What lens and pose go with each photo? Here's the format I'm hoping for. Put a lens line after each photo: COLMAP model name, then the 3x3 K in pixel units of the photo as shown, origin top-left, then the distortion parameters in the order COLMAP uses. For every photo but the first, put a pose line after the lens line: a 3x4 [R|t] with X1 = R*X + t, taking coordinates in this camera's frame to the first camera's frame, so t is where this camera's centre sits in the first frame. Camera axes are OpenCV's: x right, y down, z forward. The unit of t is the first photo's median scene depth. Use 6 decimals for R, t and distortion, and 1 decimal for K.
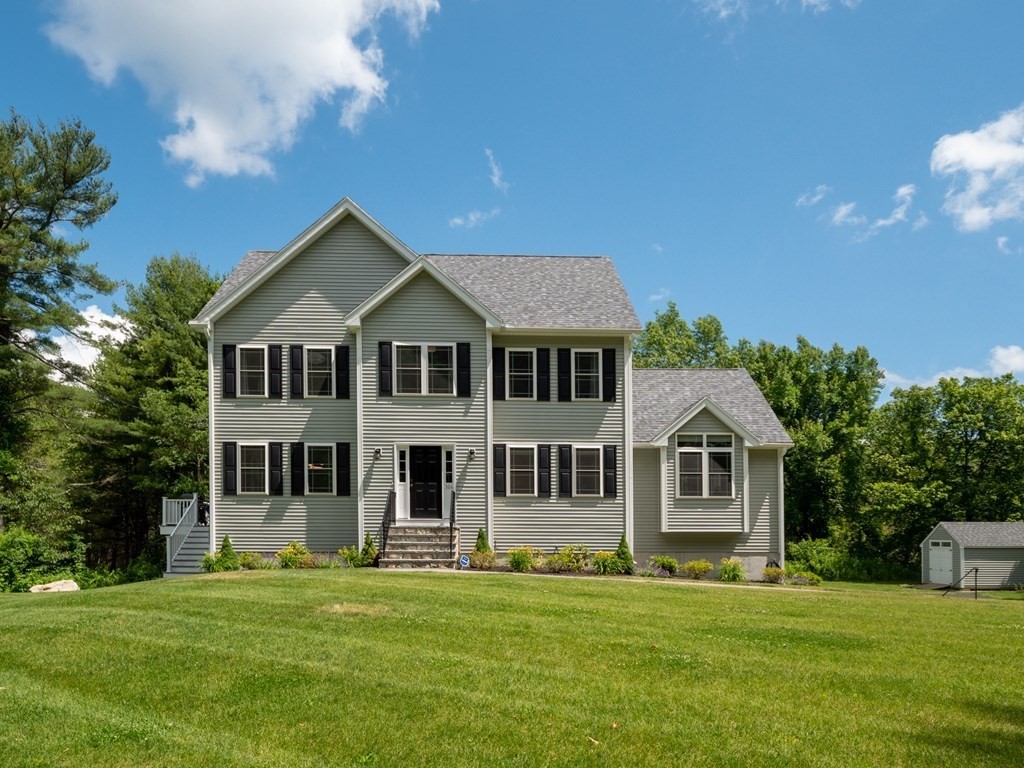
lens RADIAL K [[675.2, 0, 512.0], [0, 675.2, 384.0], [0, 0, 1]] dist [-0.003708, -0.002346]
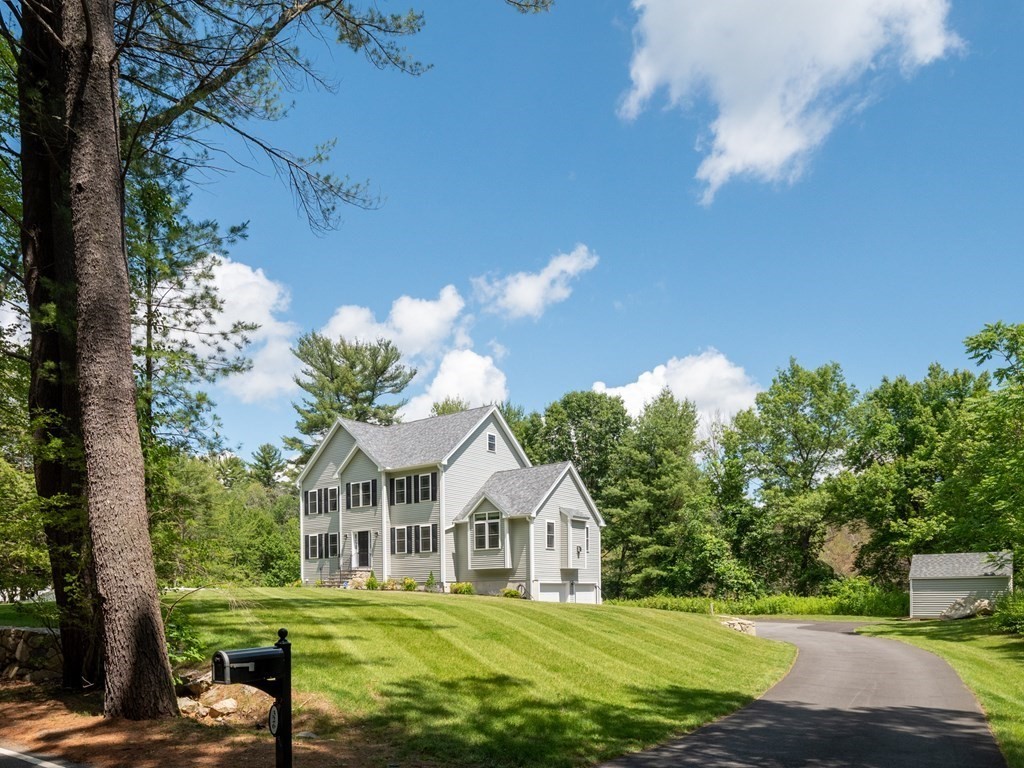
lens RADIAL K [[675.2, 0, 512.0], [0, 675.2, 384.0], [0, 0, 1]] dist [-0.003708, -0.002346]
pose [[0.791545, -0.191484, -0.580336, 1.506801], [0.143296, 0.981323, -0.128344, -0.021920], [0.594073, 0.018430, 0.804200, -0.413923]]
